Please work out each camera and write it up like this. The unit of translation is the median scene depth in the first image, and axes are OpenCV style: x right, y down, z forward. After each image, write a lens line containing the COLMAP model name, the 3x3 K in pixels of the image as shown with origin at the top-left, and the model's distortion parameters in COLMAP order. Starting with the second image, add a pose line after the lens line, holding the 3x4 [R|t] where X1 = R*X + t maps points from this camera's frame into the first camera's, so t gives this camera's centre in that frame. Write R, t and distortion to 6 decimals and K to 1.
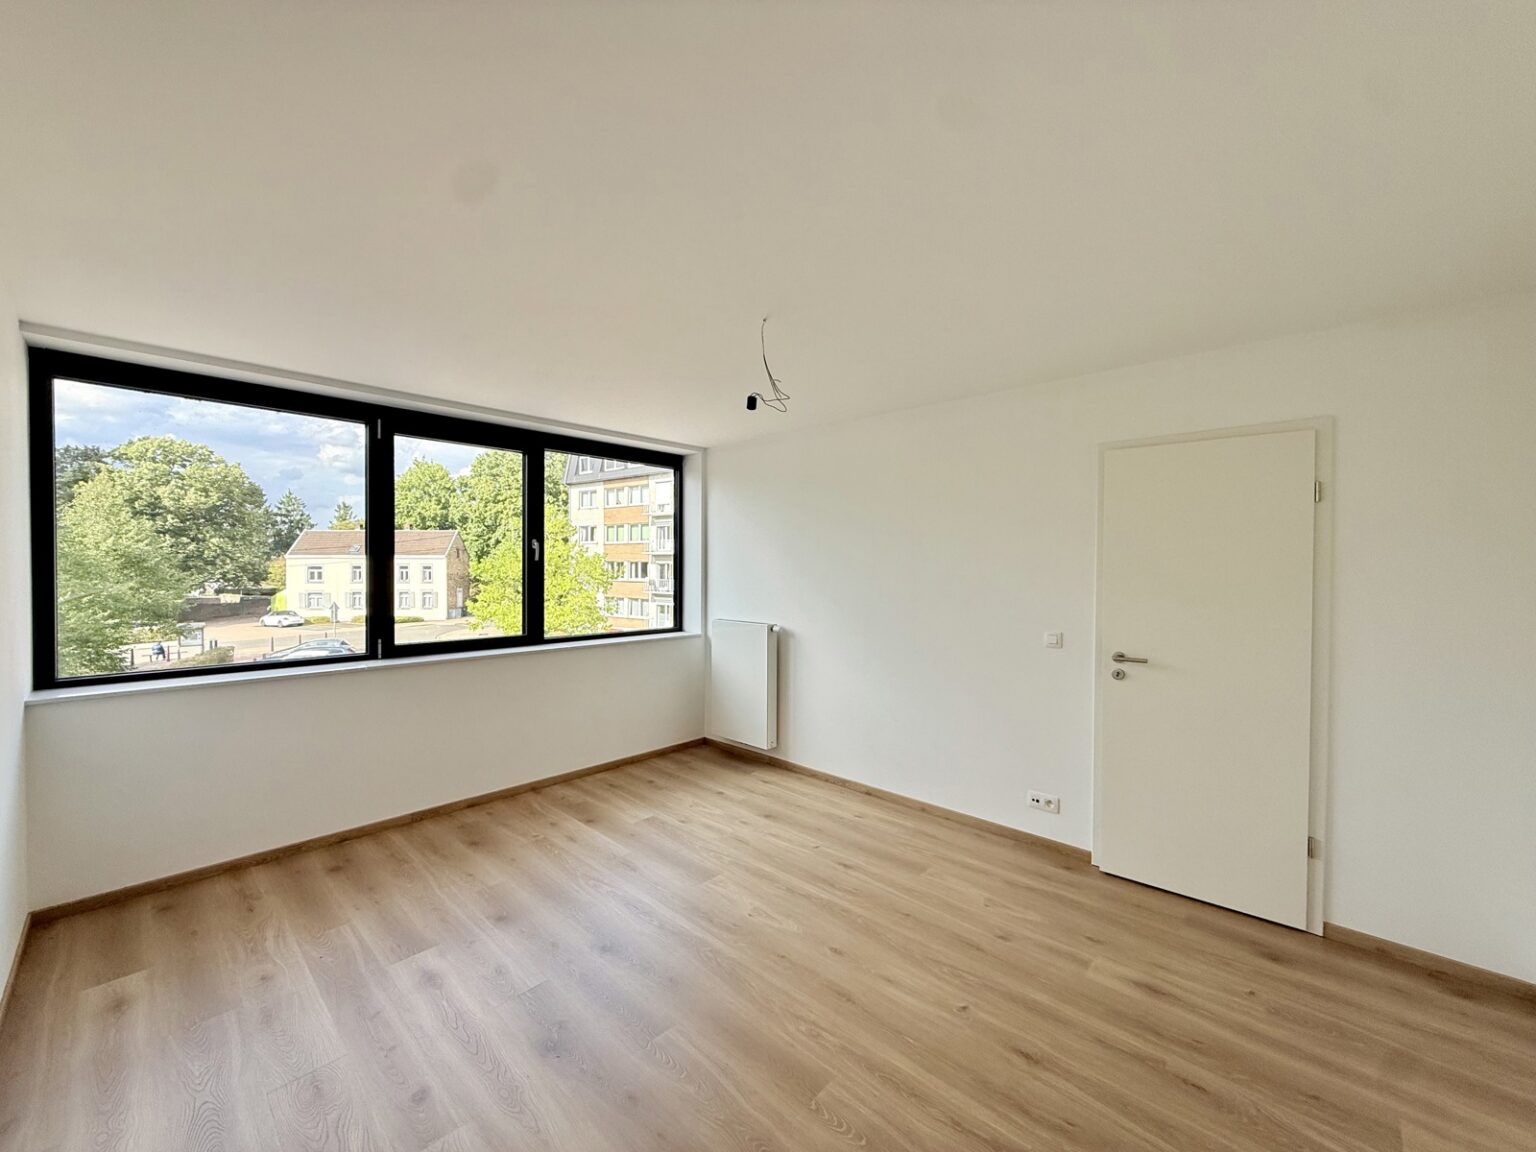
lens RADIAL K [[611.1, 0, 764.7], [0, 611.1, 574.2], [0, 0, 1]] dist [-0.001495, 0.000050]
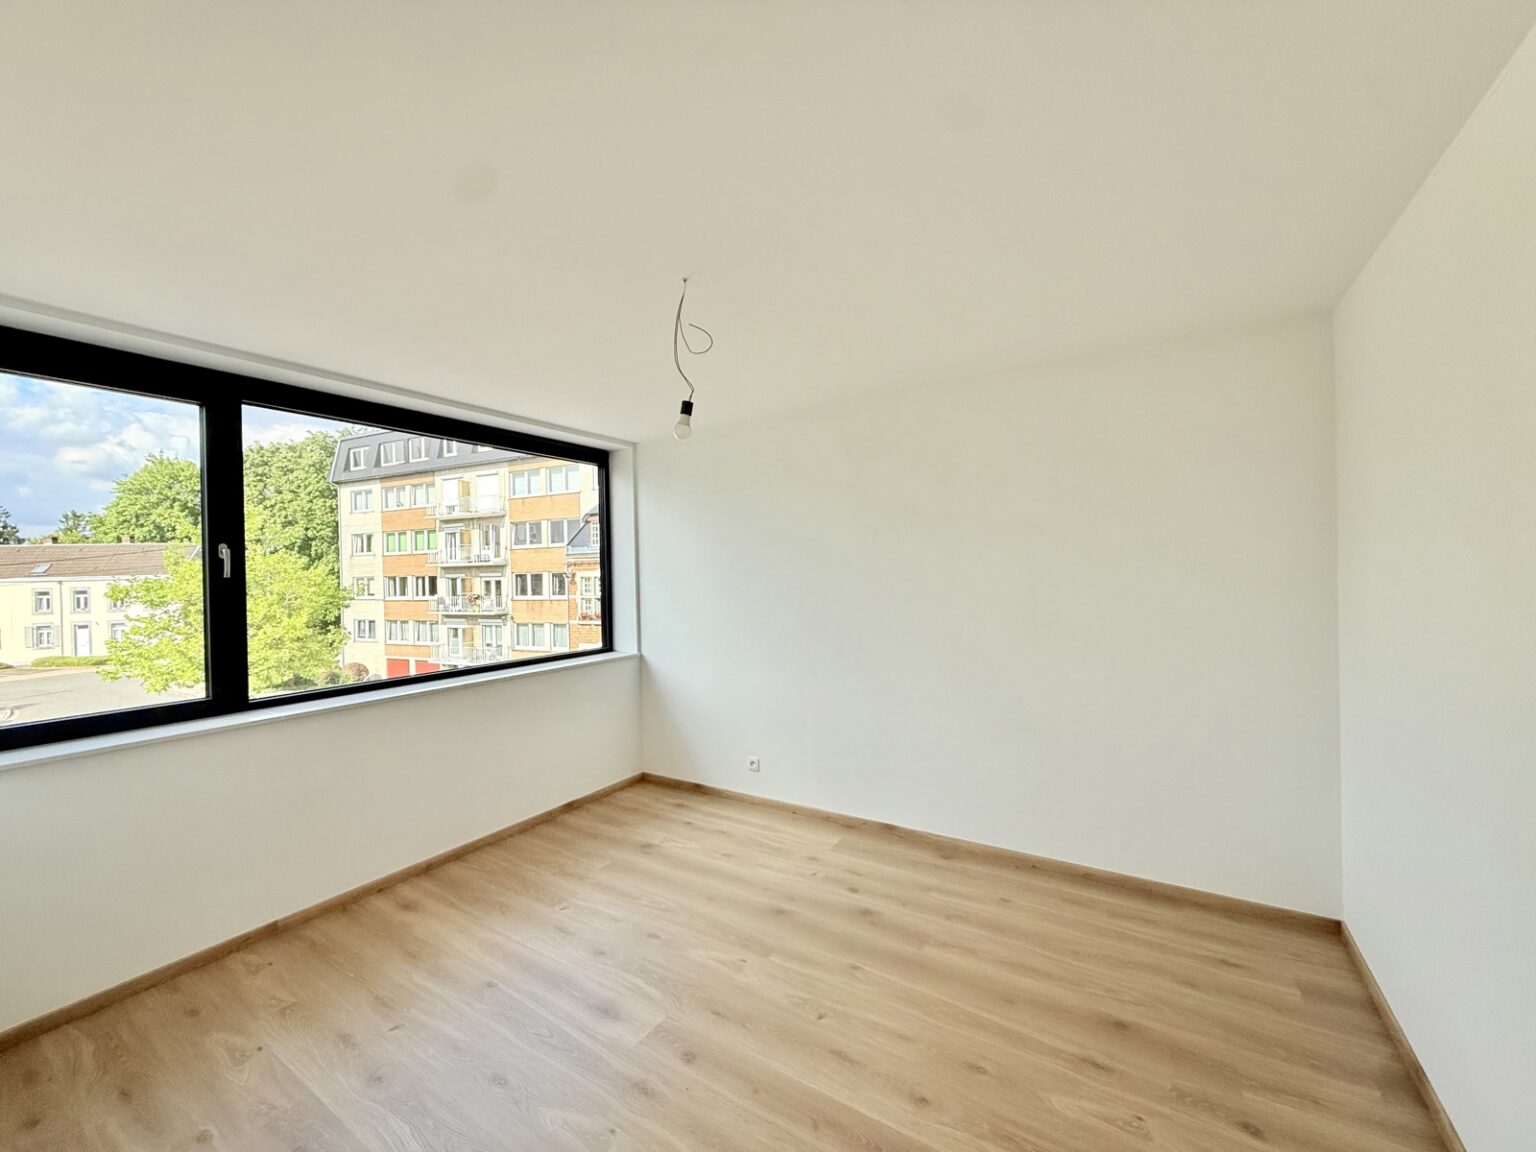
lens RADIAL K [[609.2, 0, 764.0], [0, 609.2, 576.6], [0, 0, 1]] dist [-0.000307, 0.000360]
pose [[0.980595, -0.027708, 0.194077, 0.081139], [0.029545, 0.999542, -0.006575, -0.000832], [-0.193806, 0.012182, 0.980964, 0.109016]]
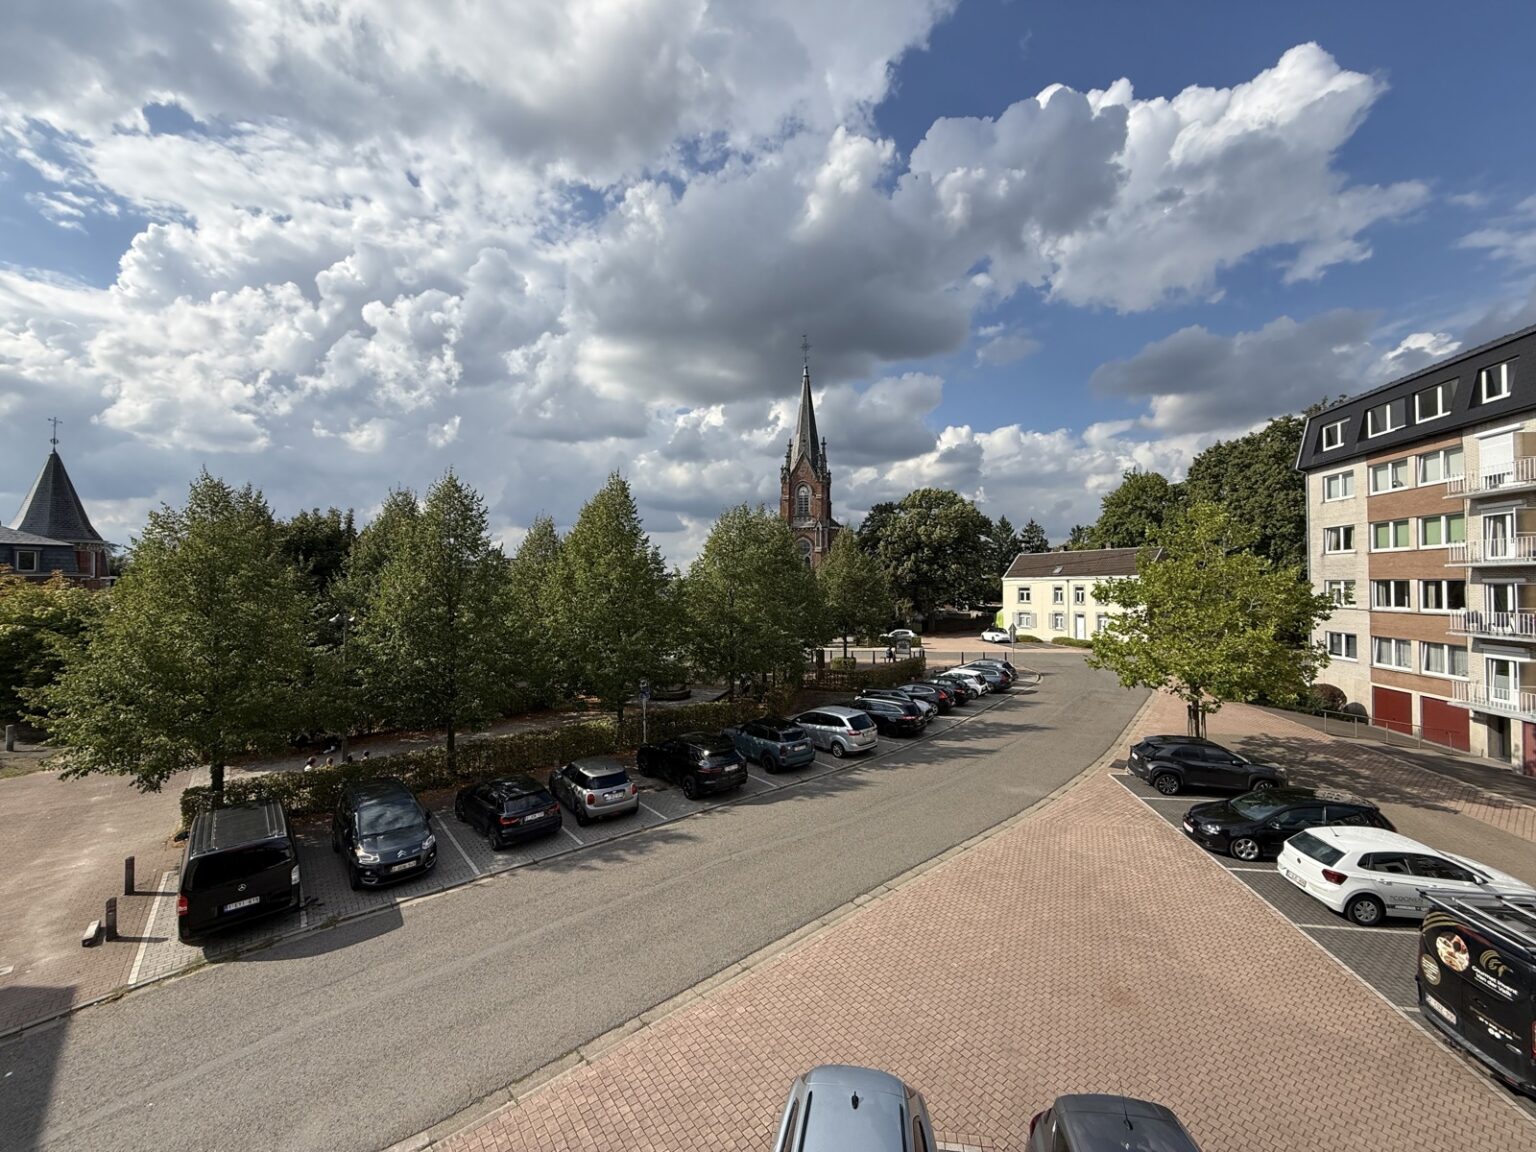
lens RADIAL K [[606.2, 0, 763.5], [0, 606.2, 574.0], [0, 0, 1]] dist [-0.001434, -0.000413]
pose [[0.424523, -0.021038, -0.905173, 0.040197], [-0.008633, 0.999591, -0.027281, -0.005225], [0.905376, 0.019396, 0.424168, 0.172571]]
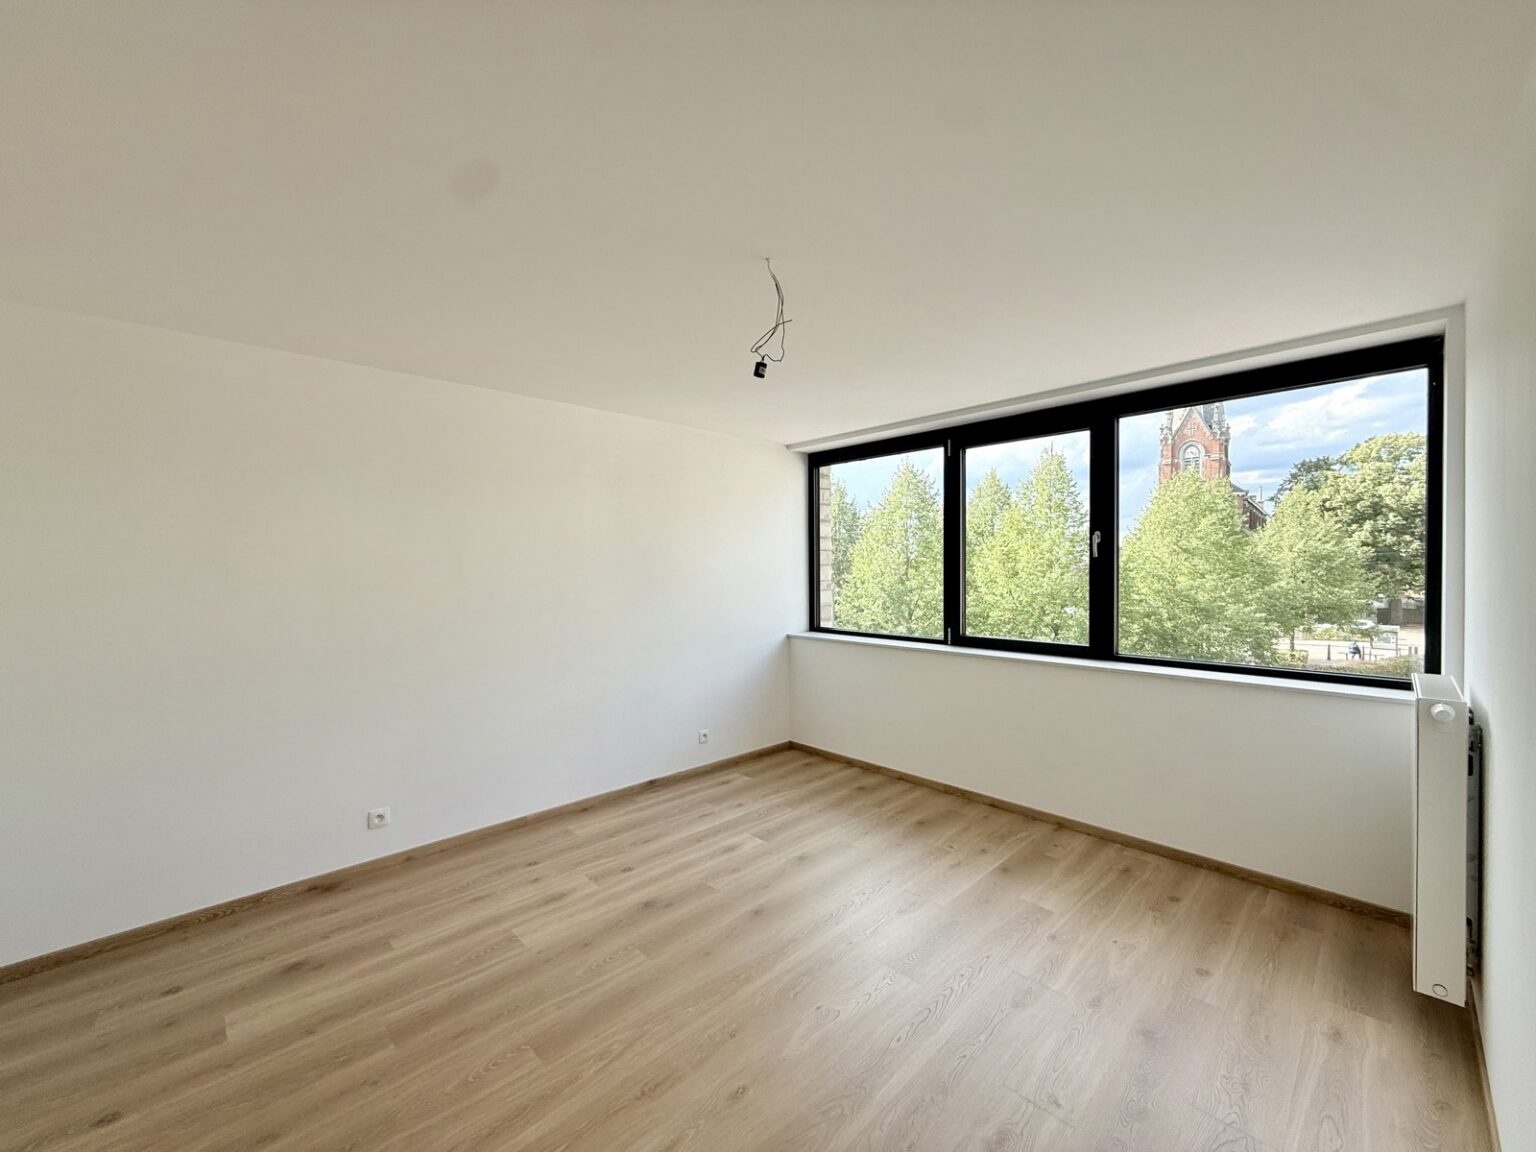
lens RADIAL K [[609.2, 0, 764.0], [0, 609.2, 576.6], [0, 0, 1]] dist [-0.000307, 0.000360]
pose [[-0.044579, 0.011591, -0.998939, 0.043491], [-0.007564, 0.999900, 0.011939, -0.000309], [0.998977, 0.008089, -0.044487, 0.055245]]
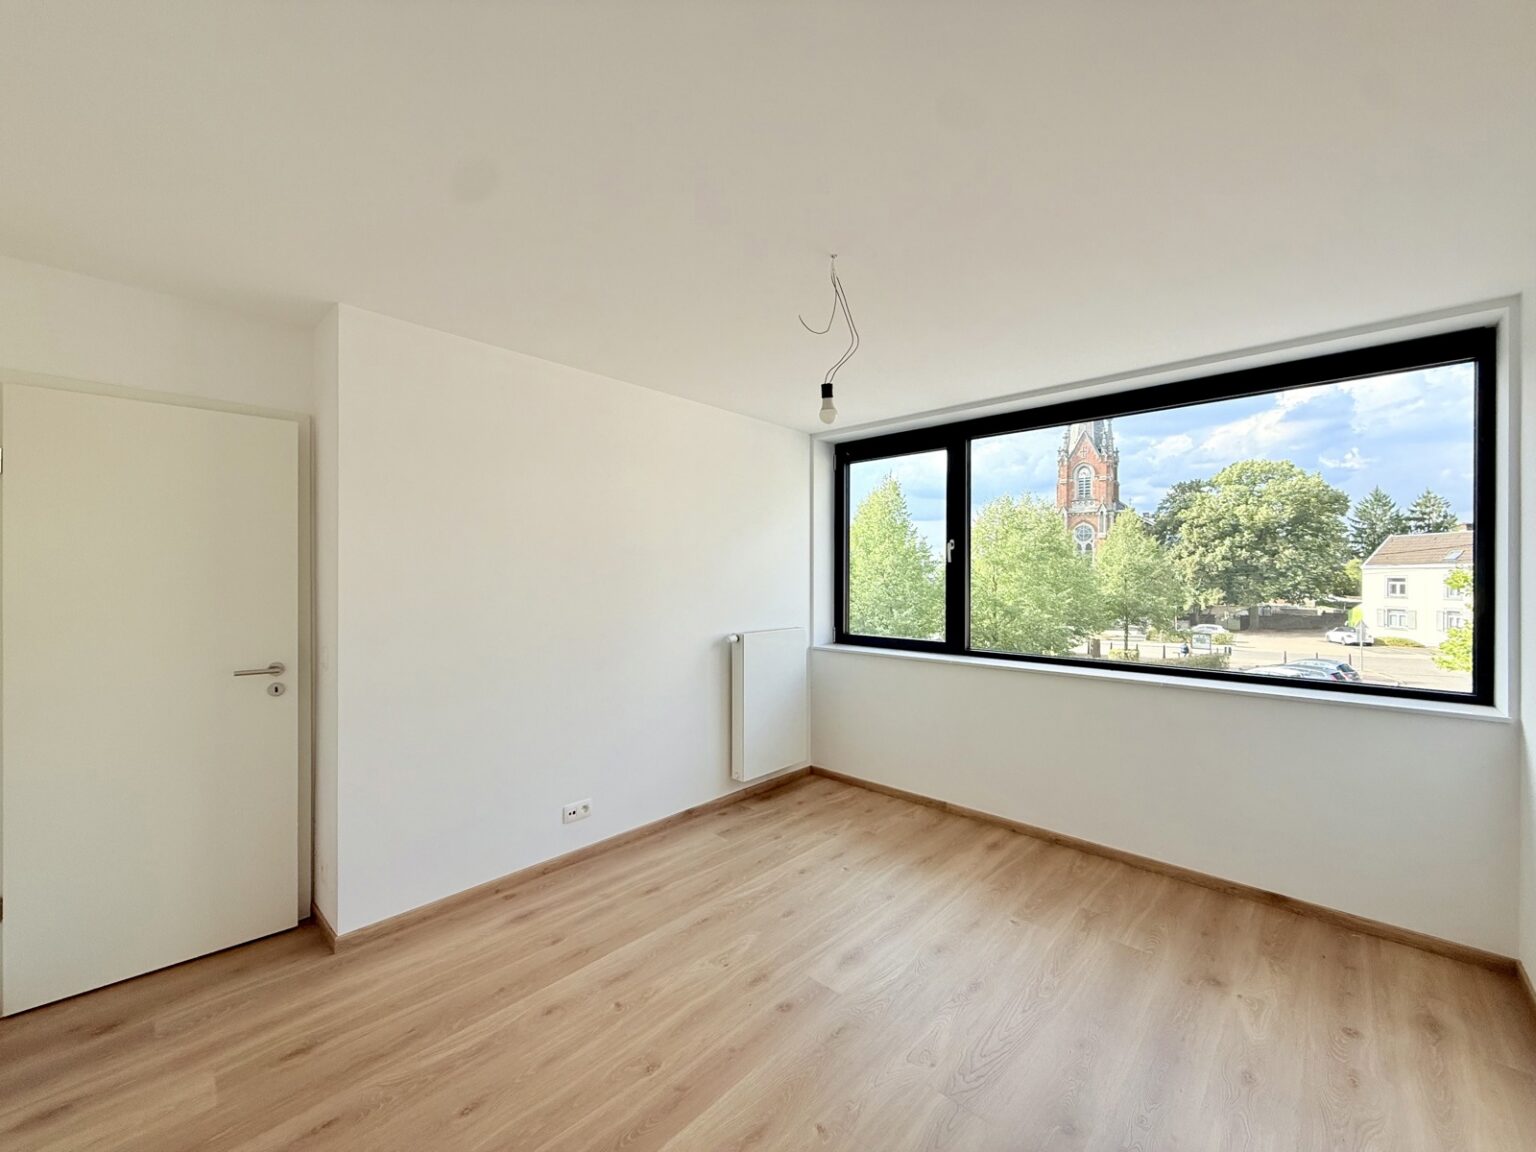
lens RADIAL K [[611.1, 0, 764.7], [0, 611.1, 574.2], [0, 0, 1]] dist [-0.001495, 0.000050]
pose [[0.010139, -0.005085, -0.999936, 0.127835], [-0.015668, 0.999864, -0.005243, -0.000088], [0.999826, 0.015720, 0.010058, 0.148317]]
